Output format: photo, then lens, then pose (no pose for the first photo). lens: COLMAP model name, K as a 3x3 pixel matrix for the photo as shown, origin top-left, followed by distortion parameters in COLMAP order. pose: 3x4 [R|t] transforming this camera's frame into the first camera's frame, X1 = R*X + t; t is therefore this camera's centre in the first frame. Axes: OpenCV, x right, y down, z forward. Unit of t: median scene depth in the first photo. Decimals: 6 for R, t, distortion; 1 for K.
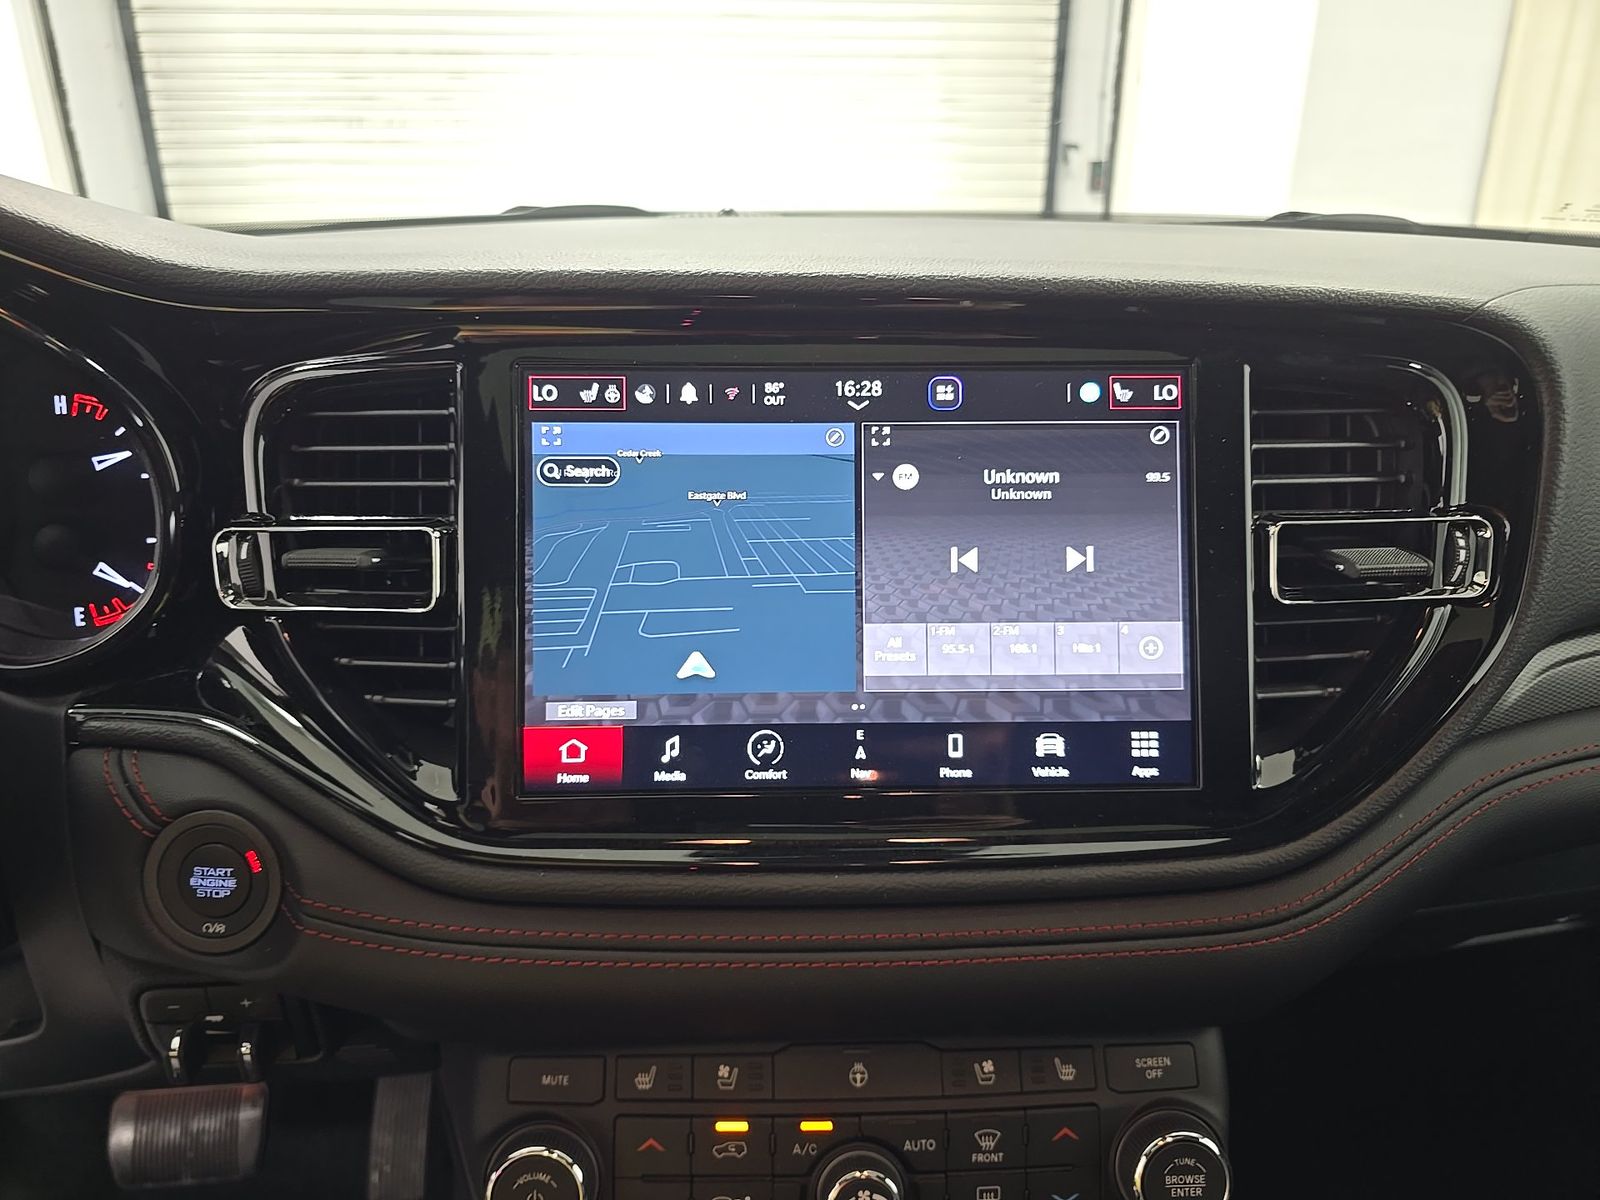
lens RADIAL K [[1079.9, 0, 812.6], [0, 1079.9, 596.9], [0, 0, 1]] dist [0.026684, -0.030210]
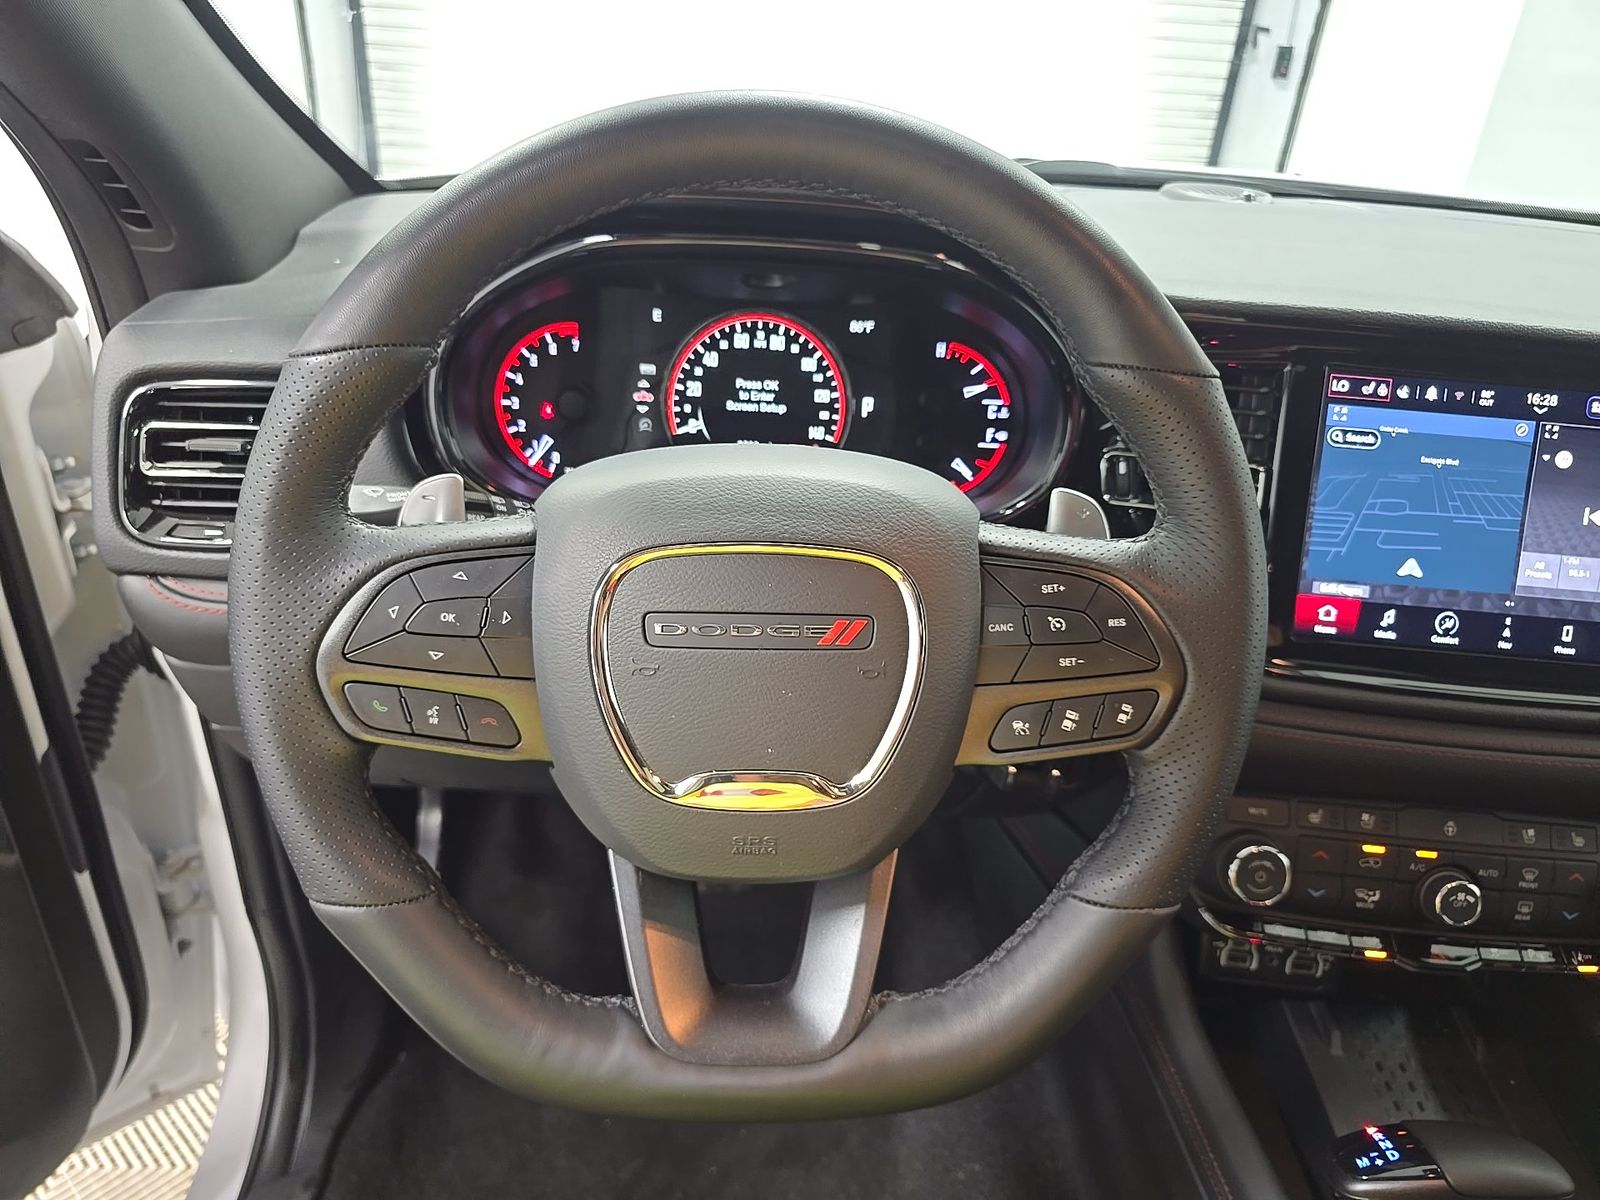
lens RADIAL K [[1079.9, 0, 797.1], [0, 1079.9, 592.1], [0, 0, 1]] dist [0.026684, -0.030210]
pose [[0.994209, 0.097665, -0.044837, -0.922546], [-0.091174, 0.987426, 0.129139, -0.024892], [0.056886, -0.124303, 0.990612, -0.631791]]
